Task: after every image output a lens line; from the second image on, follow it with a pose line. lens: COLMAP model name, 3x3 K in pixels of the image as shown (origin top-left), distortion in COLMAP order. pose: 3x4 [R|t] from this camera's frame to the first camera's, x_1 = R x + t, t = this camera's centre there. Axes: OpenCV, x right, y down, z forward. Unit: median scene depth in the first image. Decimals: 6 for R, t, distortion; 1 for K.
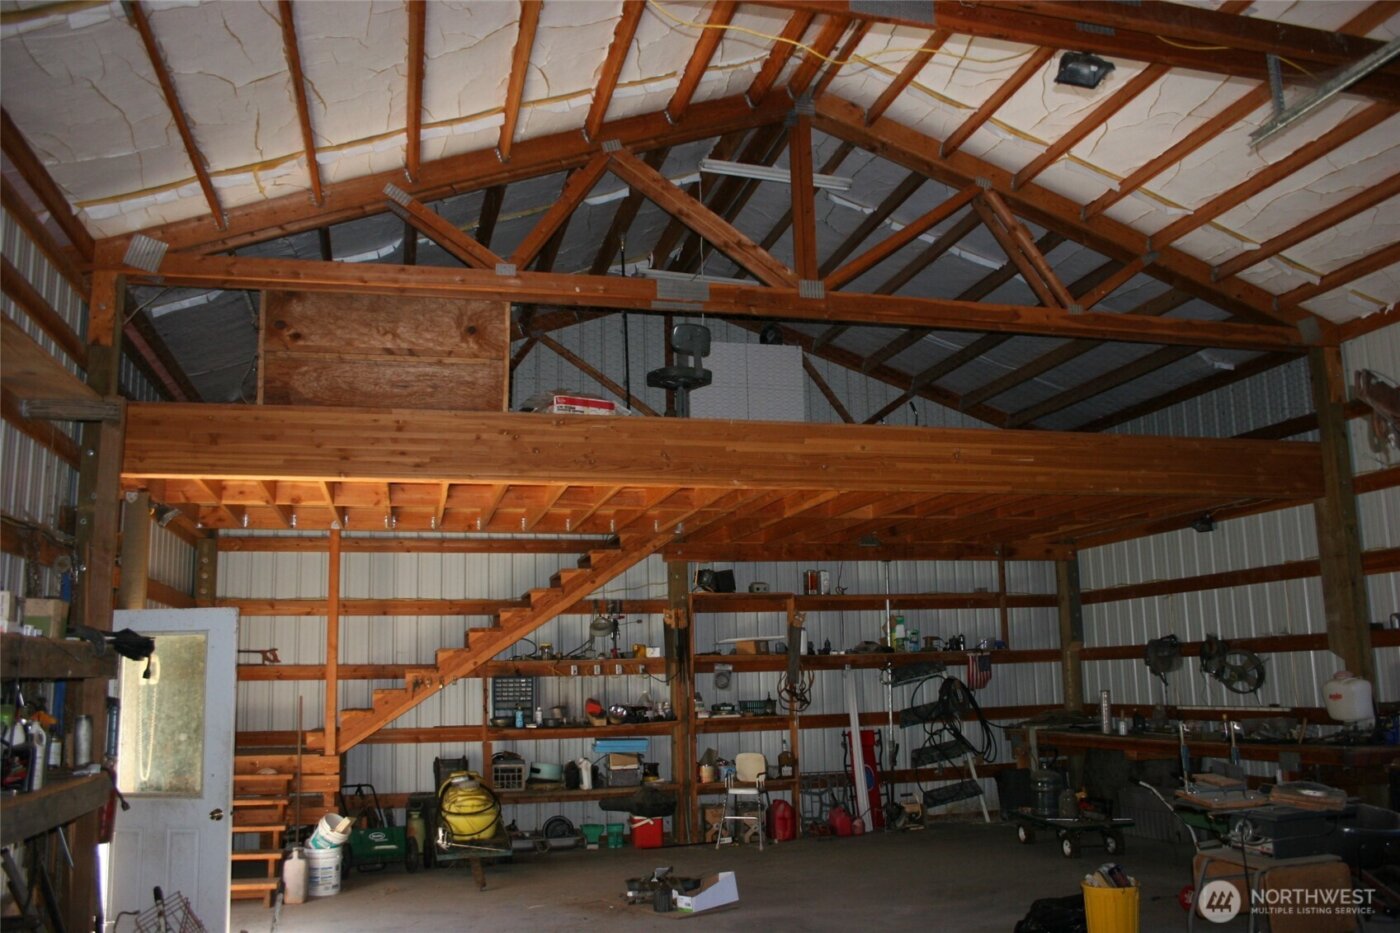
lens RADIAL K [[1201.2, 0, 706.2], [0, 1201.2, 464.0], [0, 0, 1]] dist [-0.133648, 0.026282]
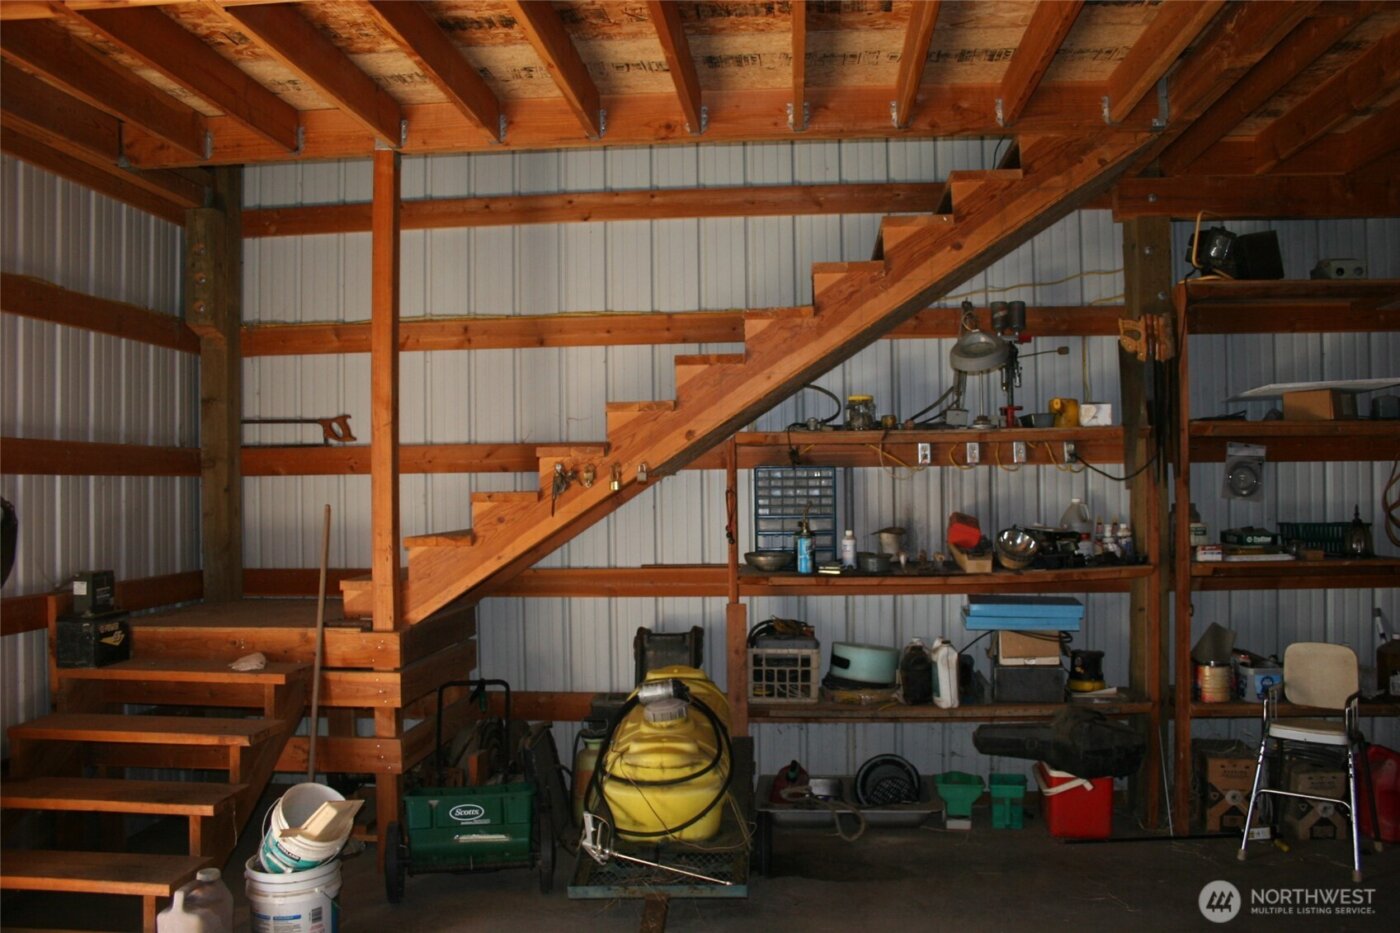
lens RADIAL K [[1201.2, 0, 709.2], [0, 1201.2, 469.4], [0, 0, 1]] dist [-0.133648, 0.026282]
pose [[0.947958, 0.009558, -0.318251, -0.040730], [0.043721, 0.986173, 0.159846, 0.100765], [0.315379, -0.165441, 0.934433, 0.537231]]
